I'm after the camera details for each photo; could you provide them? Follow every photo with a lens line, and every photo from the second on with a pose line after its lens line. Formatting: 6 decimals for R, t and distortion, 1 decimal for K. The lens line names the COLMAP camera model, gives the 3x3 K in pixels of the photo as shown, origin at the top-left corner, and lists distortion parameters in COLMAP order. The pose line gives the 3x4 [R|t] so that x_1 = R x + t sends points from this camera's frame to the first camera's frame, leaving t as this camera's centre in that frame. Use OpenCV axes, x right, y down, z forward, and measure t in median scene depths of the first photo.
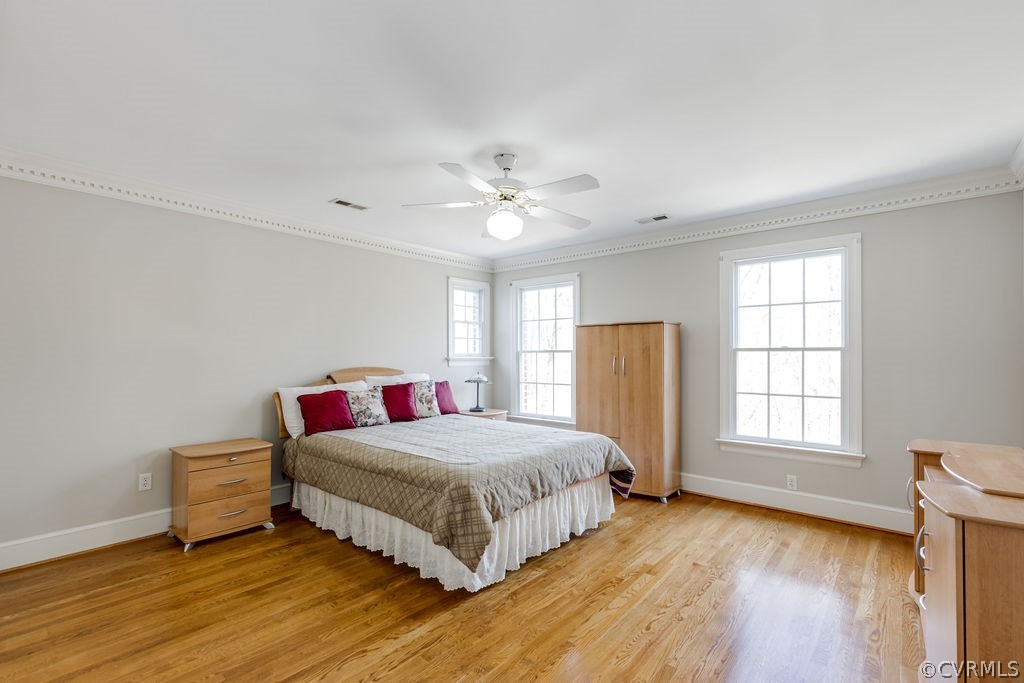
lens RADIAL K [[456.4, 0, 503.1], [0, 456.4, 350.0], [0, 0, 1]] dist [0.005264, -0.000103]
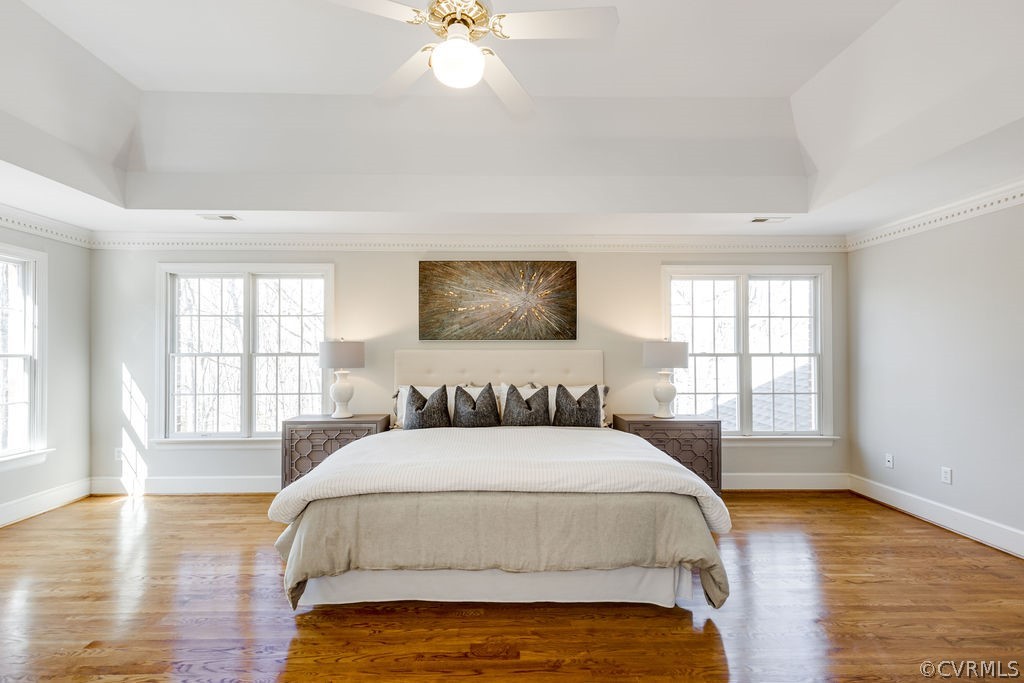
lens RADIAL K [[456.4, 0, 508.0], [0, 456.4, 351.3], [0, 0, 1]] dist [0.005264, -0.000103]
pose [[0.744037, 0.014589, 0.667979, -0.707367], [-0.010715, 0.999894, -0.009903, 0.008957], [-0.668053, 0.000210, 0.744114, 0.589530]]
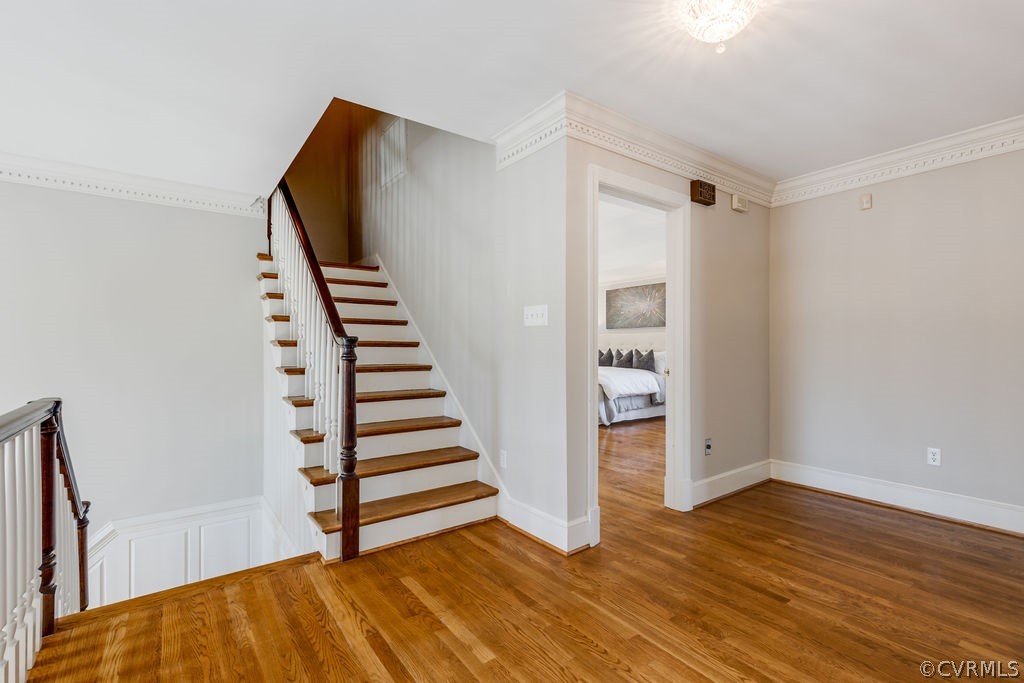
lens RADIAL K [[456.4, 0, 493.5], [0, 456.4, 346.1], [0, 0, 1]] dist [0.005264, -0.000103]
pose [[0.969036, 0.002593, -0.246904, -0.076671], [-0.000417, 0.999961, 0.008865, 0.037899], [0.246918, -0.008487, 0.968999, -0.852974]]
